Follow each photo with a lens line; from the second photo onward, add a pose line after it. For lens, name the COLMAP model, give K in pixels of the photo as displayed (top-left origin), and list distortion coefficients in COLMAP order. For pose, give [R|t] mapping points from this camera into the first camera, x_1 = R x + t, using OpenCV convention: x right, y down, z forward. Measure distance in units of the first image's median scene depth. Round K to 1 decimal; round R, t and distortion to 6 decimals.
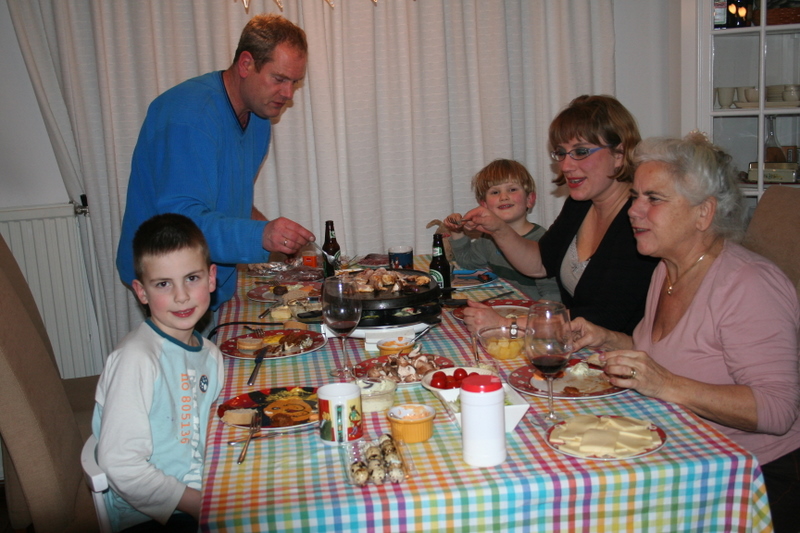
lens RADIAL K [[915.8, 0, 390.6], [0, 915.8, 261.7], [0, 0, 1]] dist [-0.034626, 0.034210]
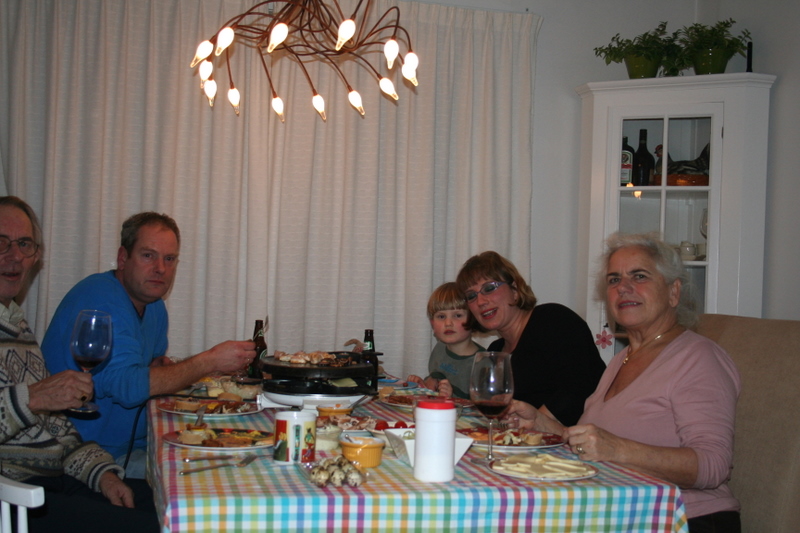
lens RADIAL K [[915.8, 0, 390.6], [0, 915.8, 261.7], [0, 0, 1]] dist [-0.034626, 0.034210]
pose [[0.990068, 0.091027, 0.107140, -0.067749], [-0.069396, 0.979201, -0.190656, 0.141546], [-0.122266, 0.181327, 0.975793, -0.064719]]
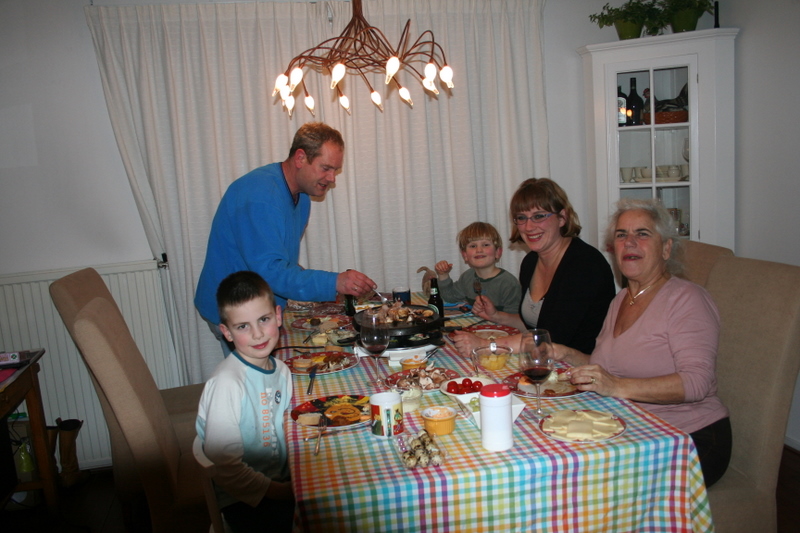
lens RADIAL K [[677.9, 0, 400.0], [0, 677.9, 266.5], [0, 0, 1]] dist [-0.109739, 0.089885]
pose [[0.998819, -0.019762, 0.044386, -0.066307], [0.021617, 0.998896, -0.041718, -0.010204], [-0.043513, 0.042628, 0.998143, -0.006066]]
